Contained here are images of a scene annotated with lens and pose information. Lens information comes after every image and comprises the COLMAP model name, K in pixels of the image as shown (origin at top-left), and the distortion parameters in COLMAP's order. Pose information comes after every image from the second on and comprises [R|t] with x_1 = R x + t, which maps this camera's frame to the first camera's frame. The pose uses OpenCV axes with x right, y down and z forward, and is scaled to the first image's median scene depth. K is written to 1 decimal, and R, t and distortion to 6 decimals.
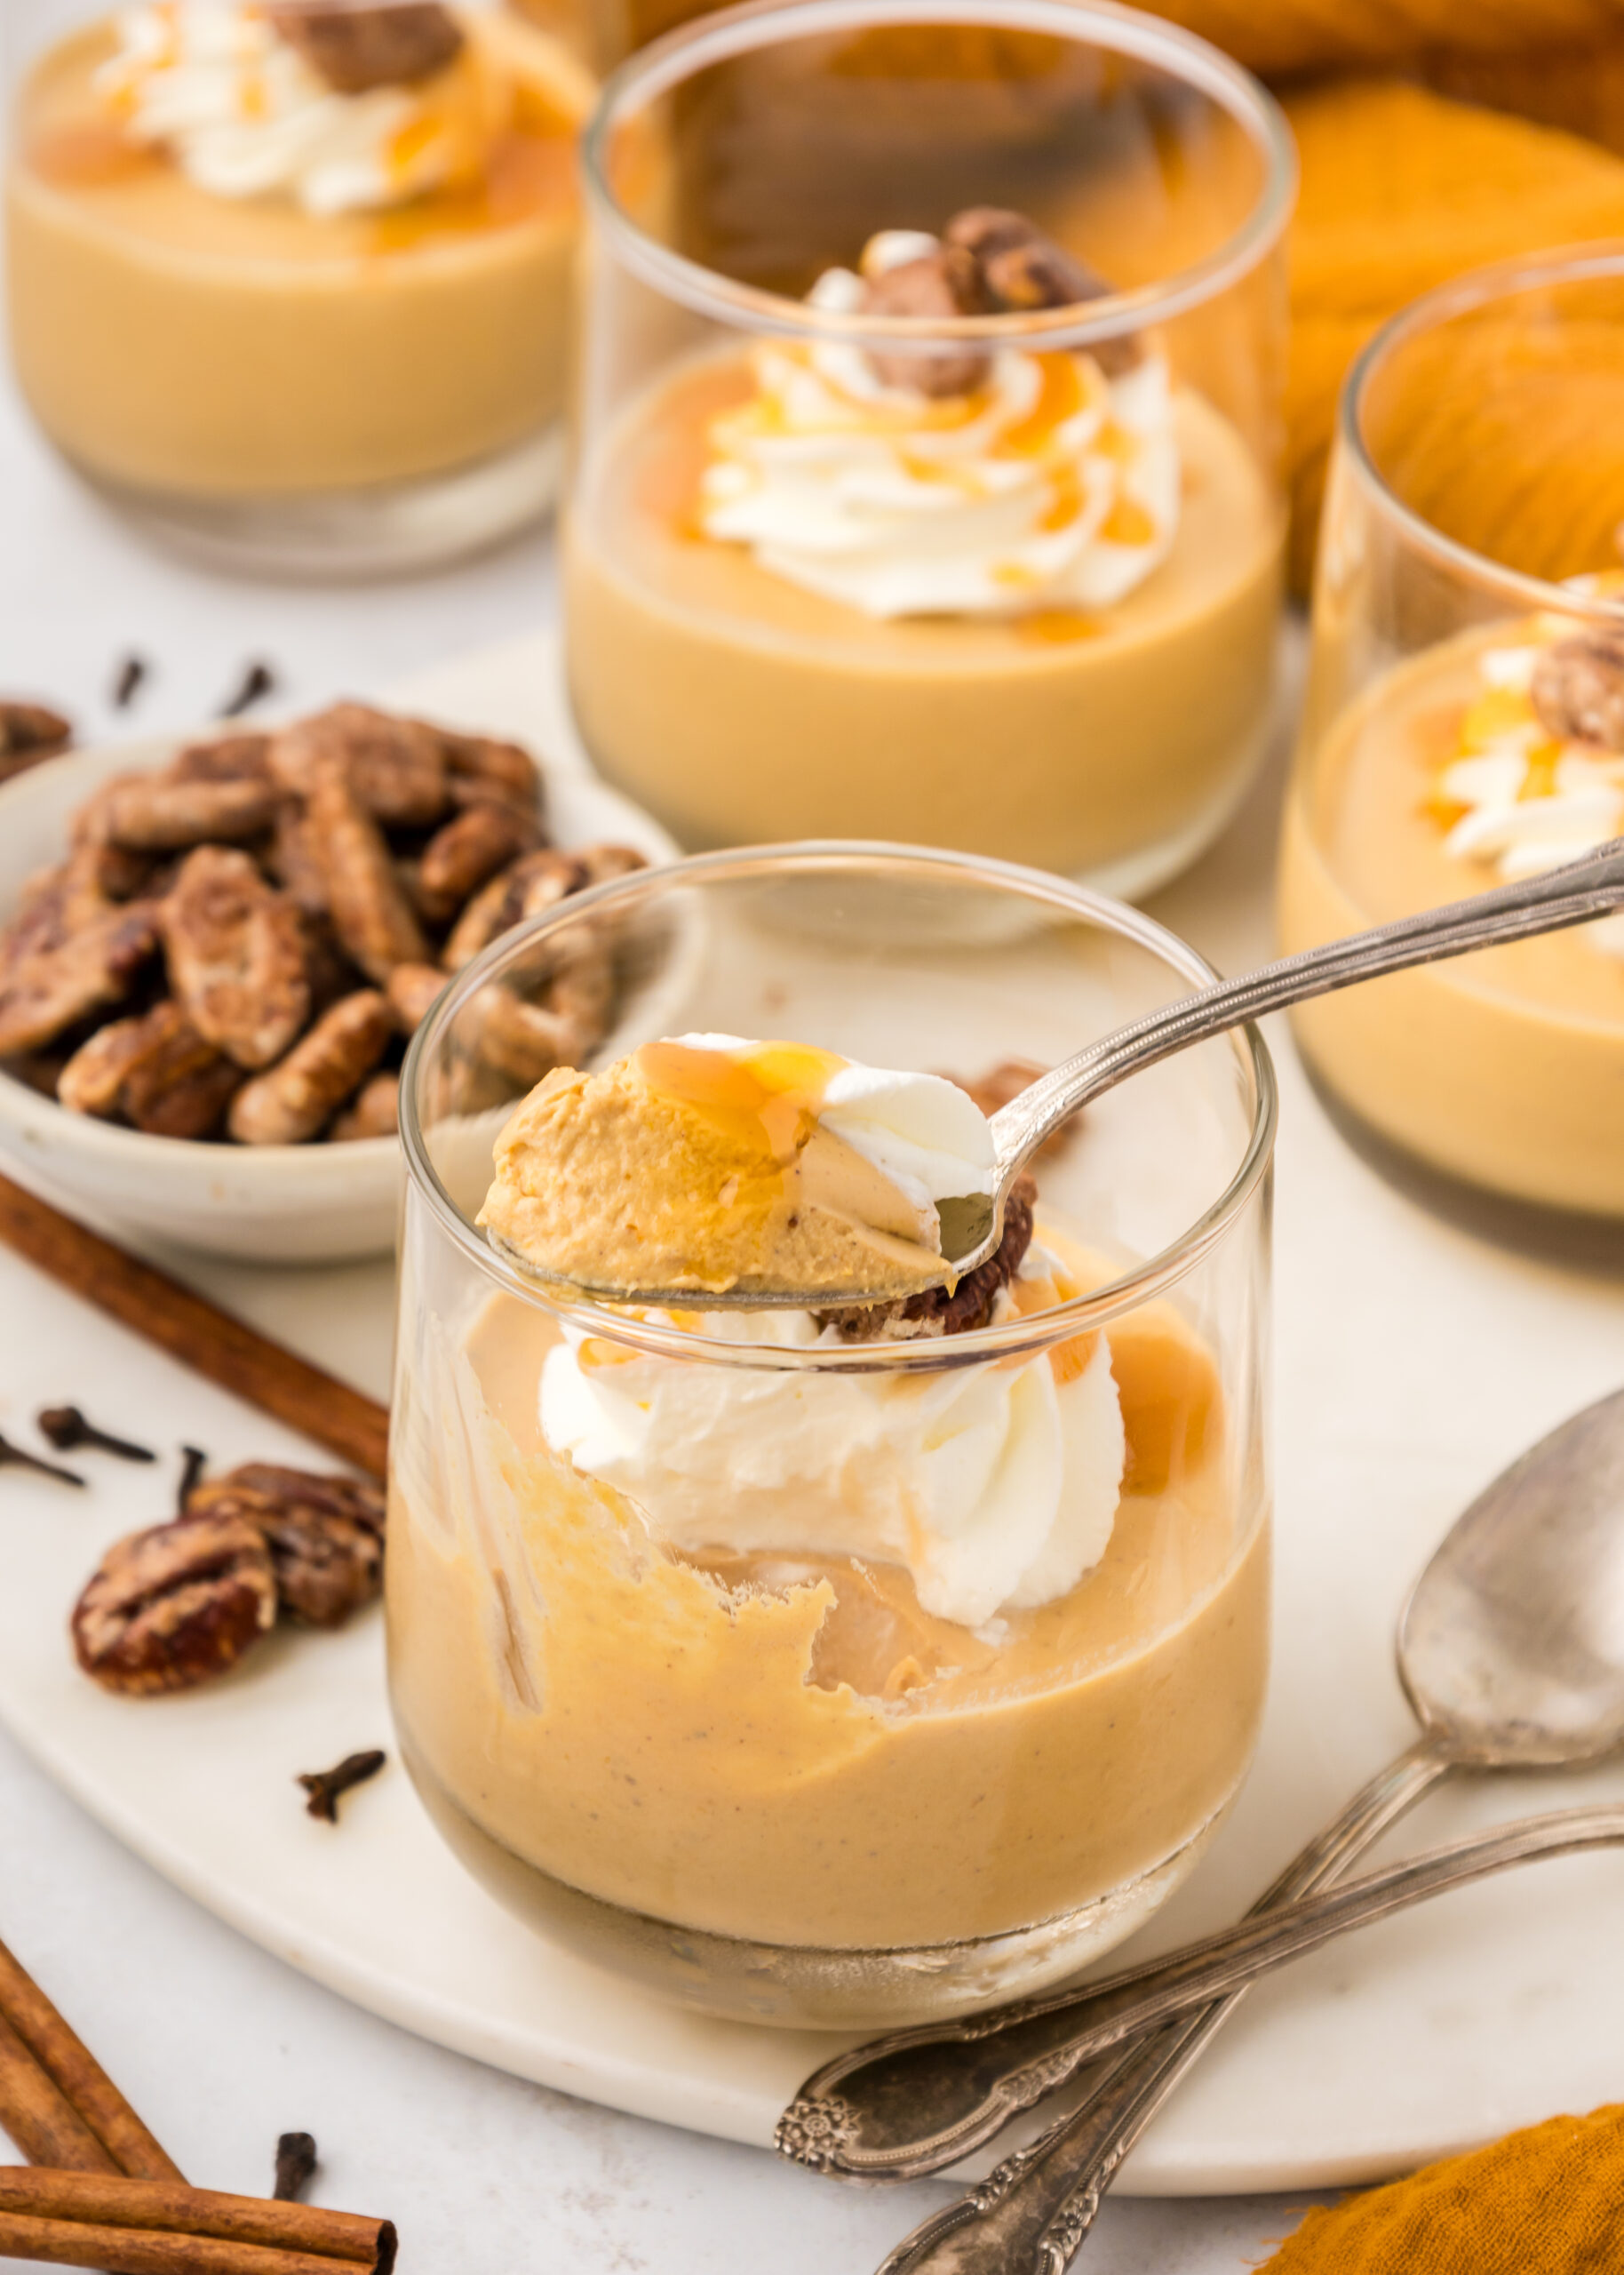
lens RADIAL K [[6406.0, 0, 772.0], [0, 6406.0, 1096.7], [0, 0, 1]] dist [-0.336953, 12.414992]
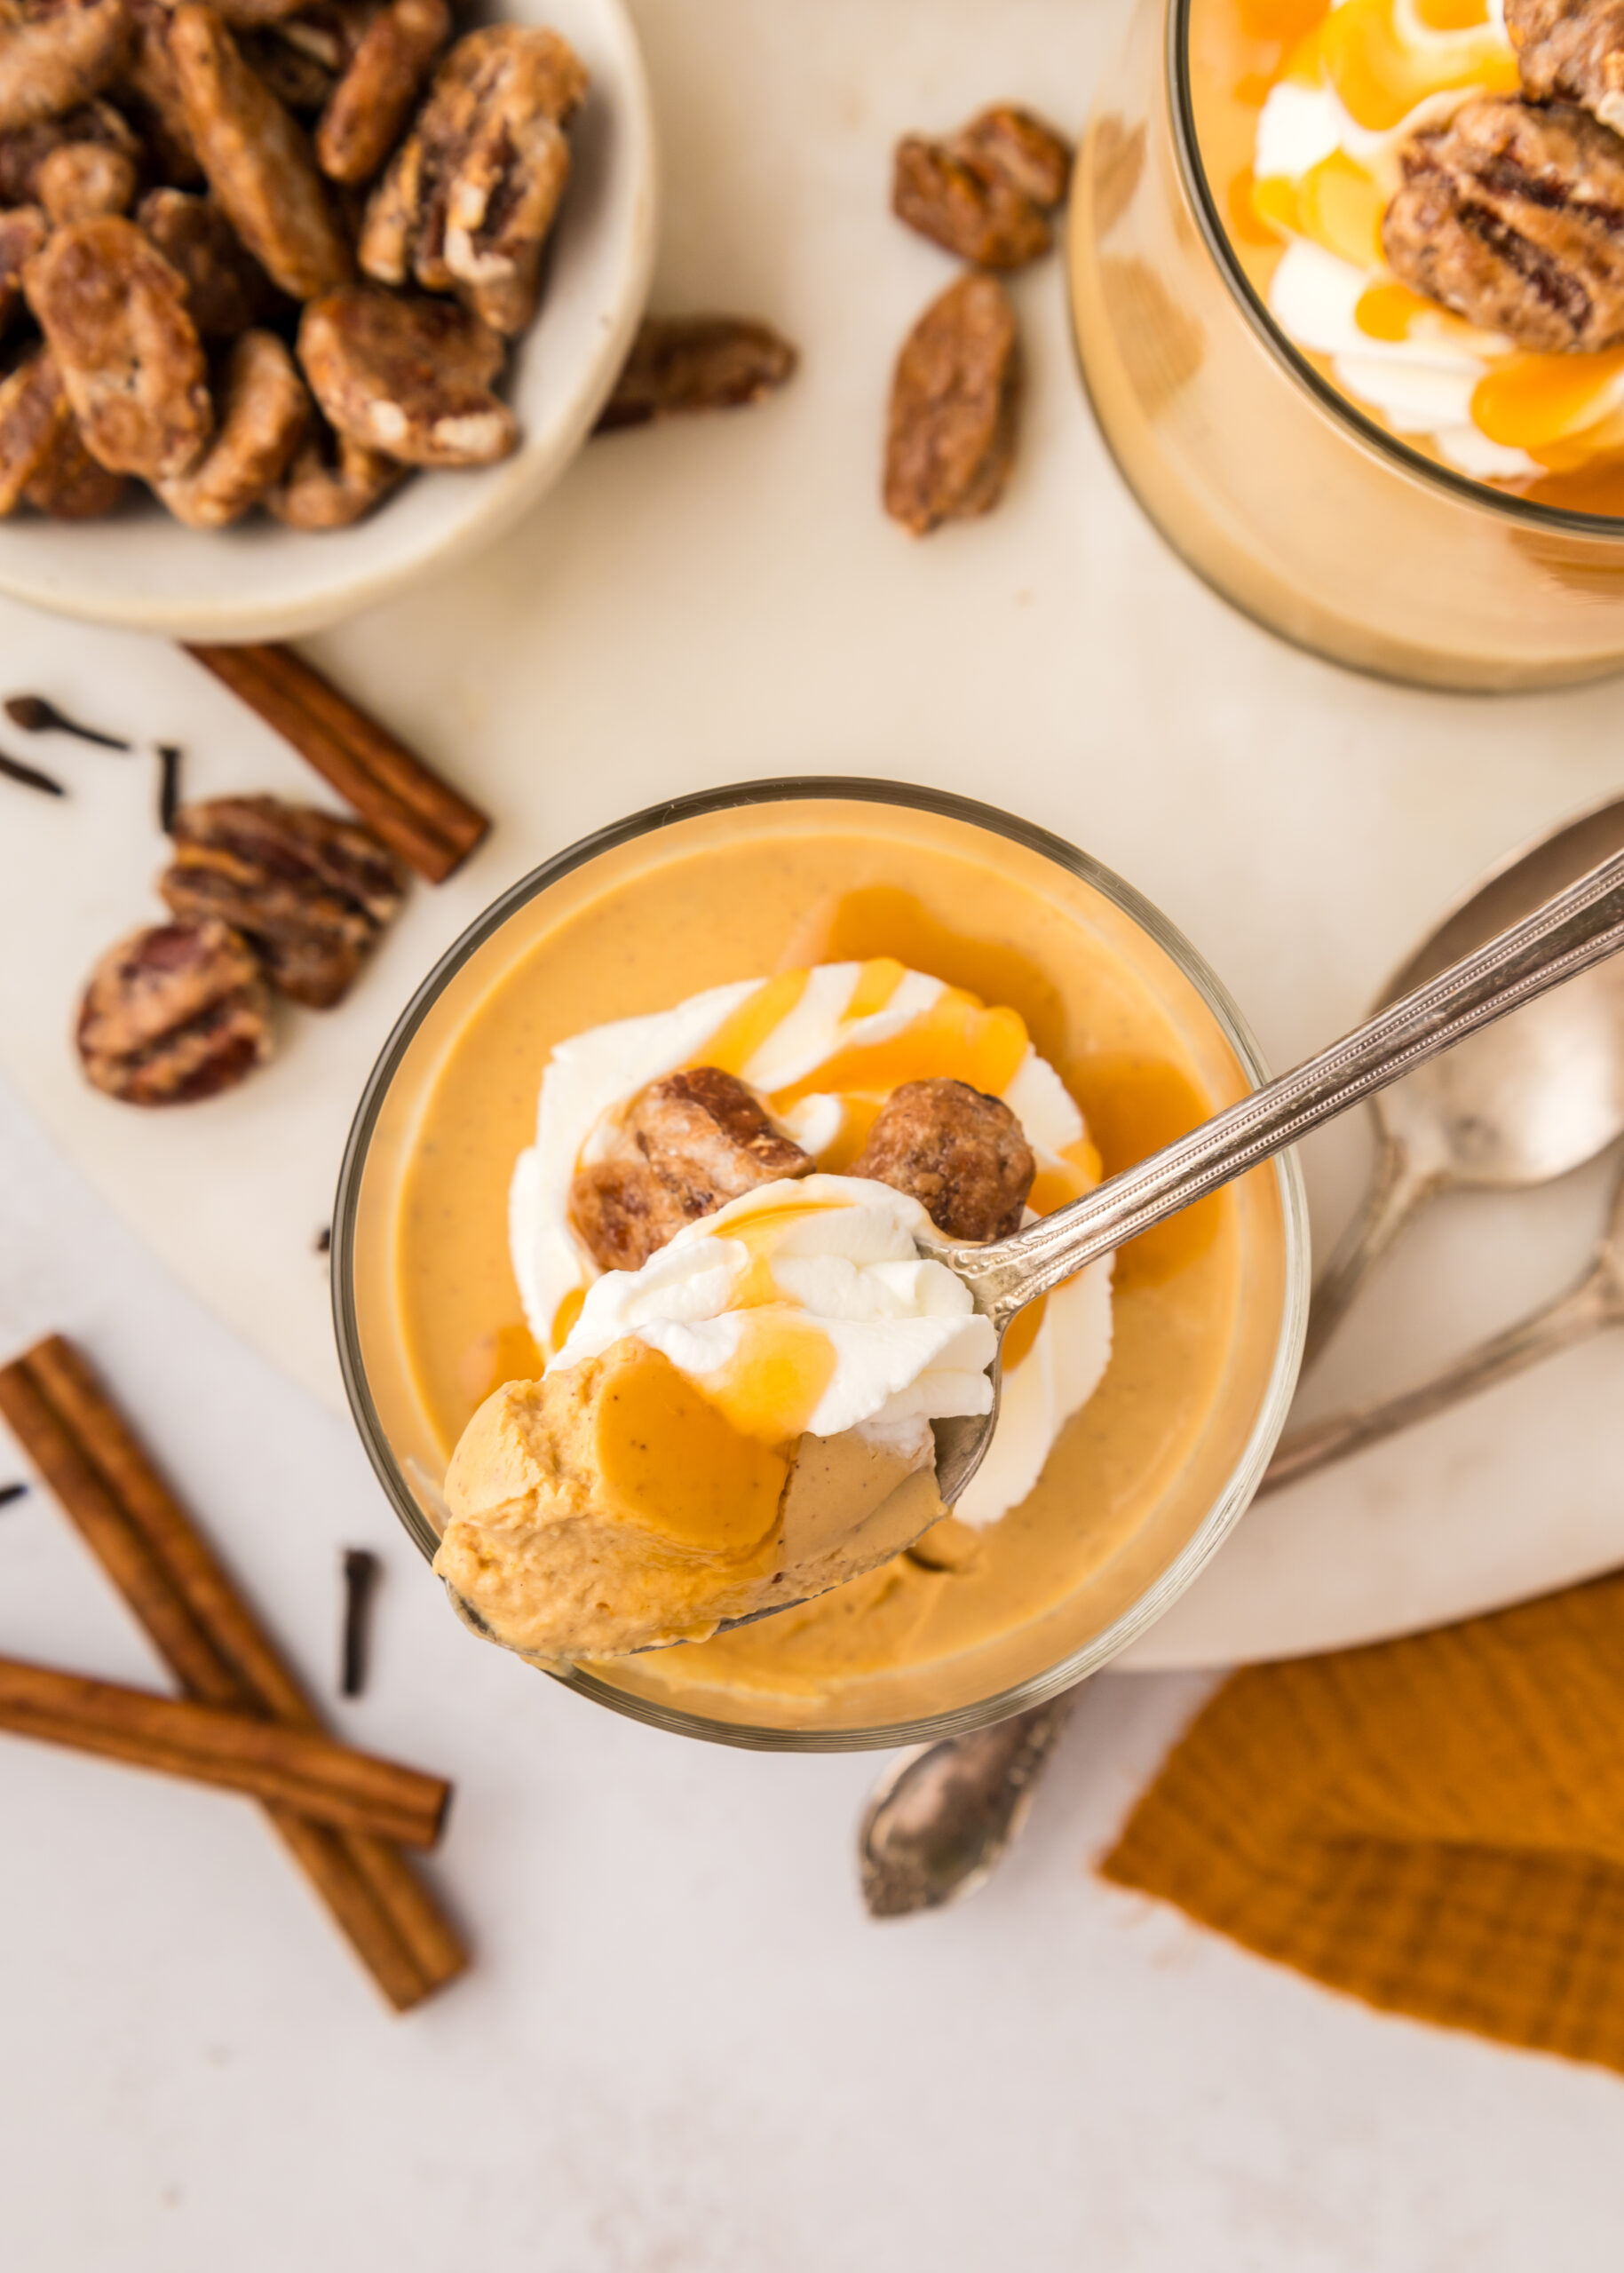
lens RADIAL K [[3623.6, 0, 812.0], [0, 3623.6, 1136.5], [0, 0, 1]] dist [0.091659, -0.206675]
pose [[0.999527, -0.030486, -0.004029, 0.012261], [0.021285, 0.591325, 0.806152, -0.438388], [-0.022194, -0.805857, 0.591695, 0.742057]]
